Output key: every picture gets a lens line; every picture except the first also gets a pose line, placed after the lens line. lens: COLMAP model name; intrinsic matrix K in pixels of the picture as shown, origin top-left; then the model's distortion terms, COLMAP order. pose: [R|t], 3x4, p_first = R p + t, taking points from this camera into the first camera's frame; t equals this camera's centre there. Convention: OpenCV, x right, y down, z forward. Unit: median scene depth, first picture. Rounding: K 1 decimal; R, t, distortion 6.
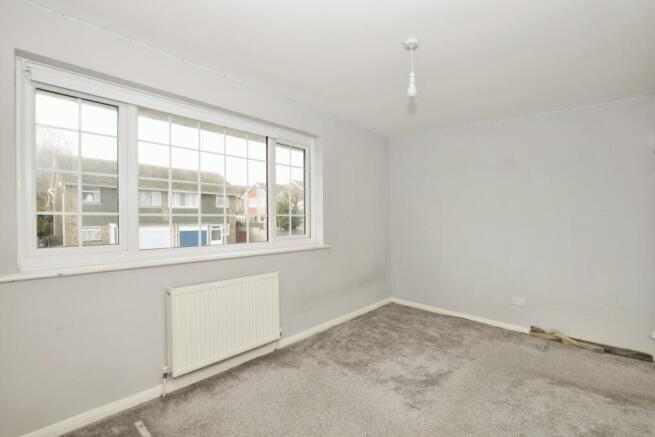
lens RADIAL K [[293.6, 0, 327.5], [0, 293.6, 218.5], [0, 0, 1]] dist [-0.016281, 0.000019]
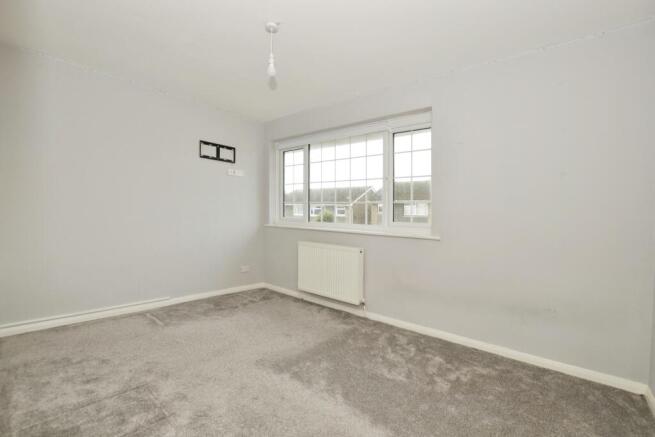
lens RADIAL K [[269.6, 0, 326.6], [0, 269.6, 219.3], [0, 0, 1]] dist [-0.014863, 0.000044]
pose [[0.075731, 0.027684, -0.996744, 0.870982], [-0.023673, 0.999383, 0.025958, 0.036460], [0.996847, 0.021630, 0.076340, 0.766983]]
